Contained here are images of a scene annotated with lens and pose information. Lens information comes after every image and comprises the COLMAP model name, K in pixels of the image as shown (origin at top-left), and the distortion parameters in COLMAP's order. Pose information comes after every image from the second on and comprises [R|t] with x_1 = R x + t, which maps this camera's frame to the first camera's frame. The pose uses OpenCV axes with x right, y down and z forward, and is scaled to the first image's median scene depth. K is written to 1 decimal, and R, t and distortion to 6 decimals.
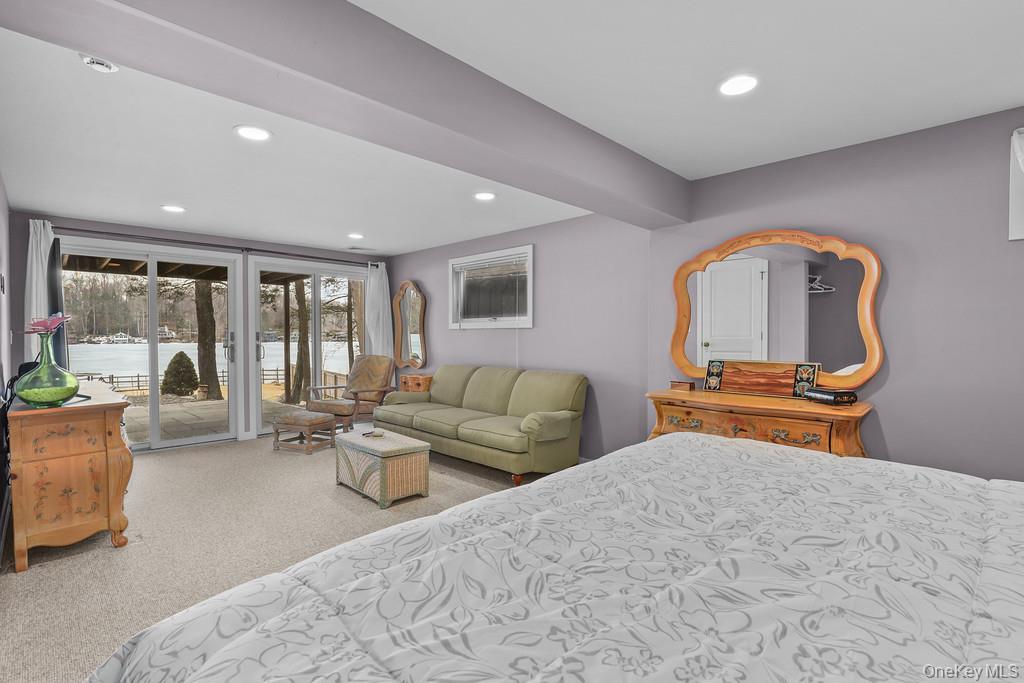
lens RADIAL K [[468.5, 0, 511.7], [0, 468.5, 344.4], [0, 0, 1]] dist [-0.020708, 0.001275]
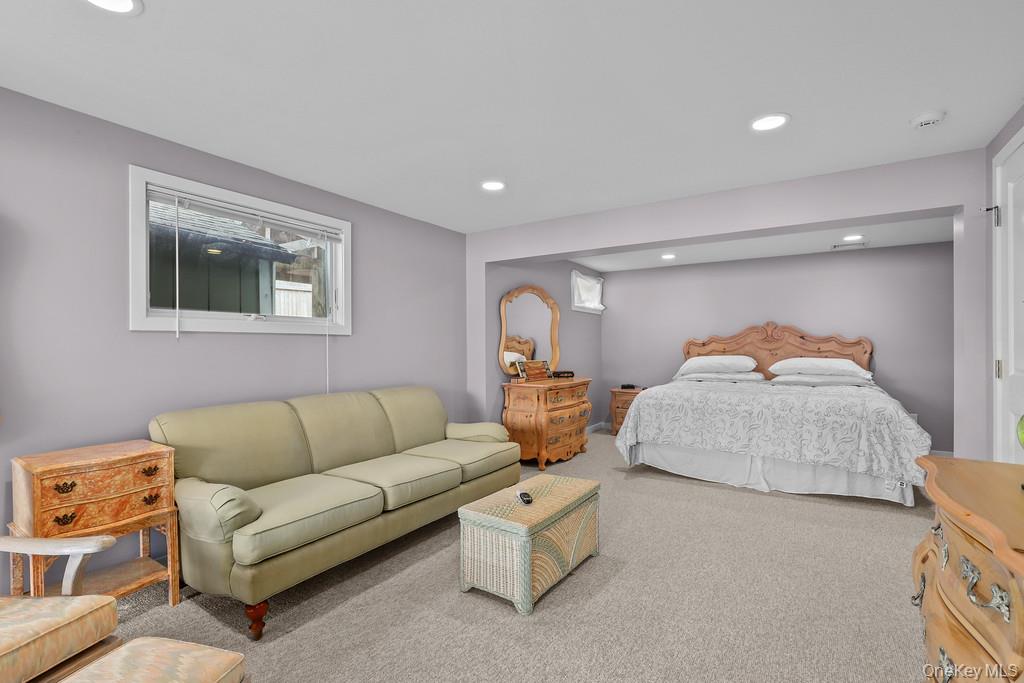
lens RADIAL K [[468.5, 0, 510.1], [0, 468.5, 346.3], [0, 0, 1]] dist [-0.020708, 0.001275]
pose [[-0.189360, 0.000811, 0.981907, -0.725208], [0.021911, 0.999754, 0.003400, -0.014494], [-0.981663, 0.022159, -0.189331, 0.893144]]
